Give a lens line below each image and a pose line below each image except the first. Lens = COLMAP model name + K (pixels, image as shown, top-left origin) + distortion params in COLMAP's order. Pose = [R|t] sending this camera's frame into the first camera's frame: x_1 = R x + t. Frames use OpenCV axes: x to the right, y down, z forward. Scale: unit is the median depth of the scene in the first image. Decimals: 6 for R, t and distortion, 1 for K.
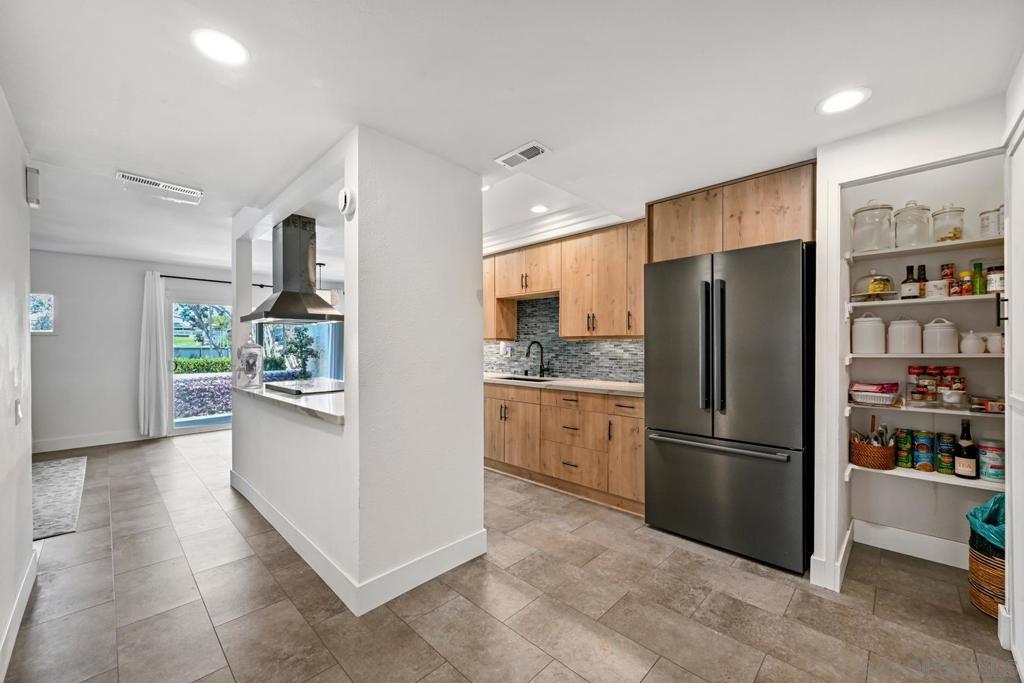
lens RADIAL K [[401.4, 0, 513.6], [0, 401.4, 343.6], [0, 0, 1]] dist [0.001353, 0.000007]
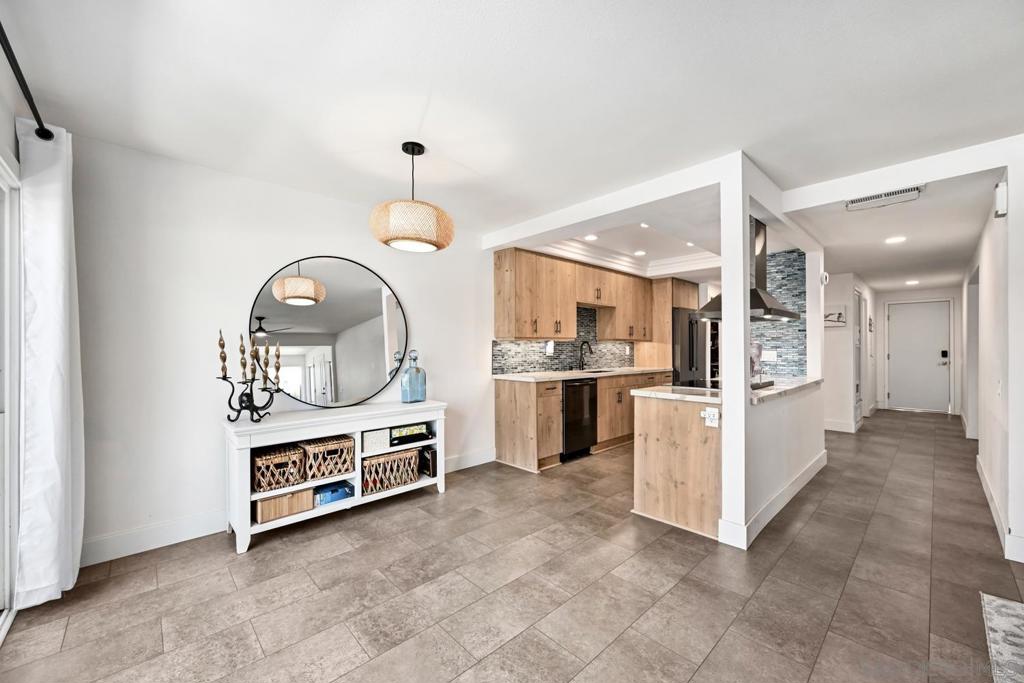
lens RADIAL K [[401.4, 0, 518.0], [0, 401.4, 342.2], [0, 0, 1]] dist [0.001353, 0.000007]
pose [[0.039800, 0.015819, 0.999082, -1.094113], [-0.006866, 0.999855, -0.015558, 0.015788], [-0.999184, -0.006240, 0.039903, 1.060790]]
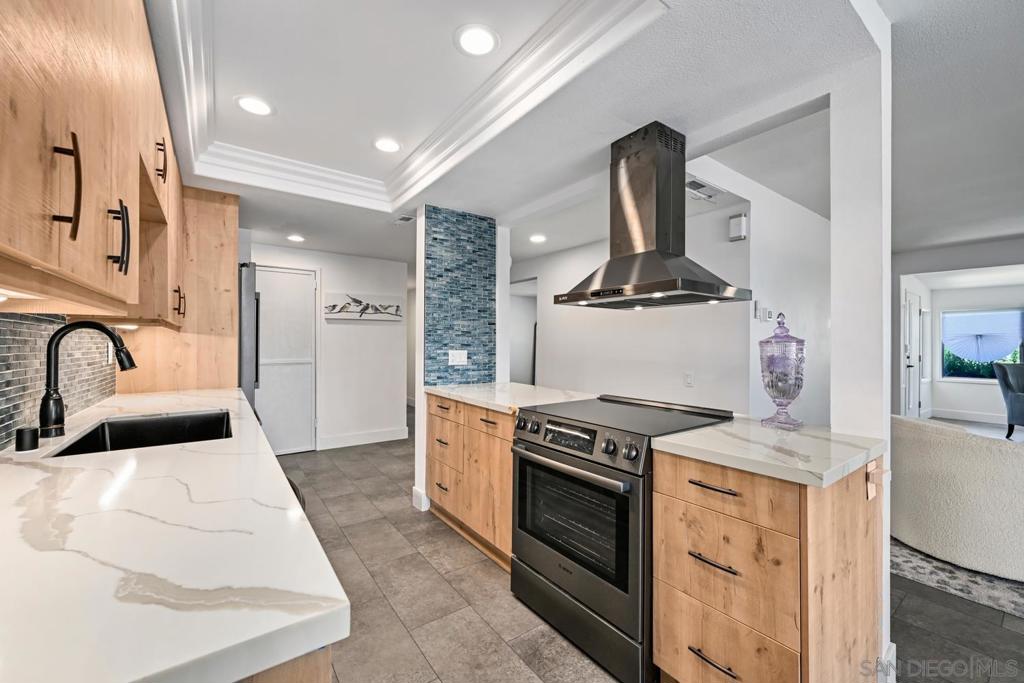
lens RADIAL K [[401.4, 0, 515.7], [0, 401.4, 343.2], [0, 0, 1]] dist [0.001353, 0.000007]
pose [[-0.988420, -0.001153, 0.151736, -0.301344], [-0.002889, 0.999933, -0.011224, 0.012807], [-0.151713, -0.011533, -0.988357, 1.149224]]
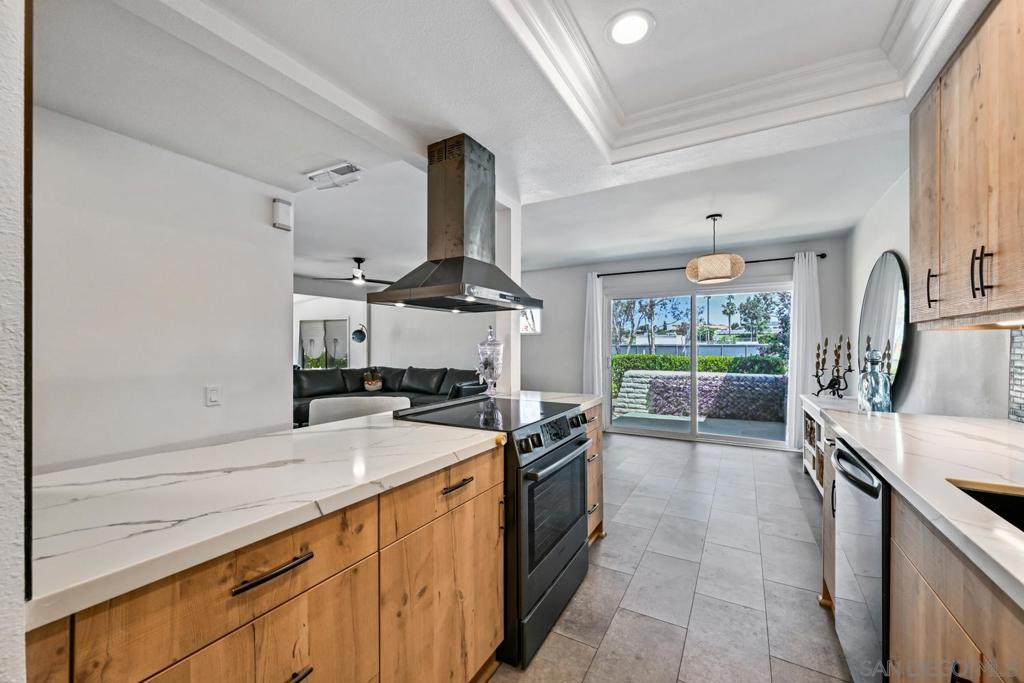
lens RADIAL K [[401.4, 0, 511.1], [0, 401.4, 347.6], [0, 0, 1]] dist [0.001353, 0.000007]
pose [[0.249850, 0.008925, -0.968243, 0.086981], [0.007810, 0.999906, 0.011232, 0.005277], [0.968253, -0.010369, 0.249757, 0.628336]]
